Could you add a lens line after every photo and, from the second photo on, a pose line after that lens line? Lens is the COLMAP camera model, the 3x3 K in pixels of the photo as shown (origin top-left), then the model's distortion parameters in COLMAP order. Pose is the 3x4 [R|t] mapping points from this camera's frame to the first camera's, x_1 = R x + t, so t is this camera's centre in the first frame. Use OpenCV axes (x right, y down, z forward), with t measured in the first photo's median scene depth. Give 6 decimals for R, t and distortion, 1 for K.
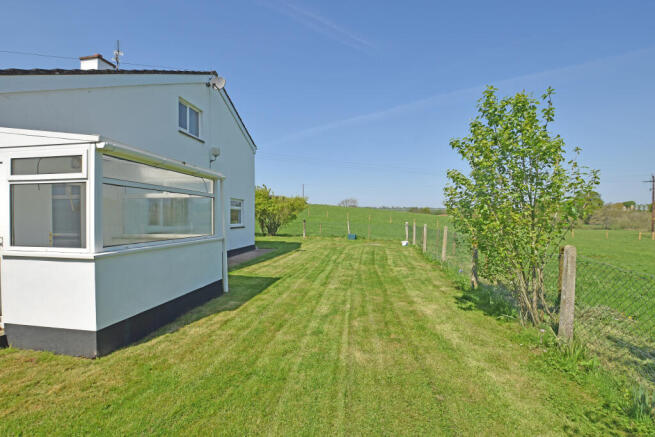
lens RADIAL K [[286.7, 0, 330.1], [0, 286.7, 219.3], [0, 0, 1]] dist [-0.037756, -0.001243]
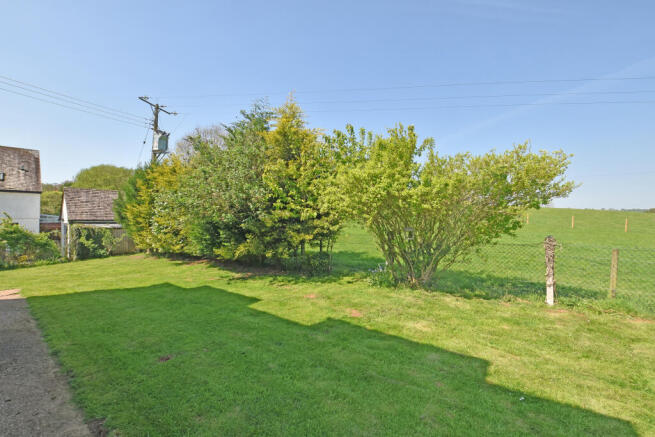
lens RADIAL K [[286.7, 0, 328.2], [0, 286.7, 219.2], [0, 0, 1]] dist [-0.037756, -0.001243]
pose [[0.863972, 0.007308, -0.503487, -0.135676], [-0.015323, 0.999813, -0.011782, -0.007601], [0.503306, 0.017894, 0.863923, 0.697590]]
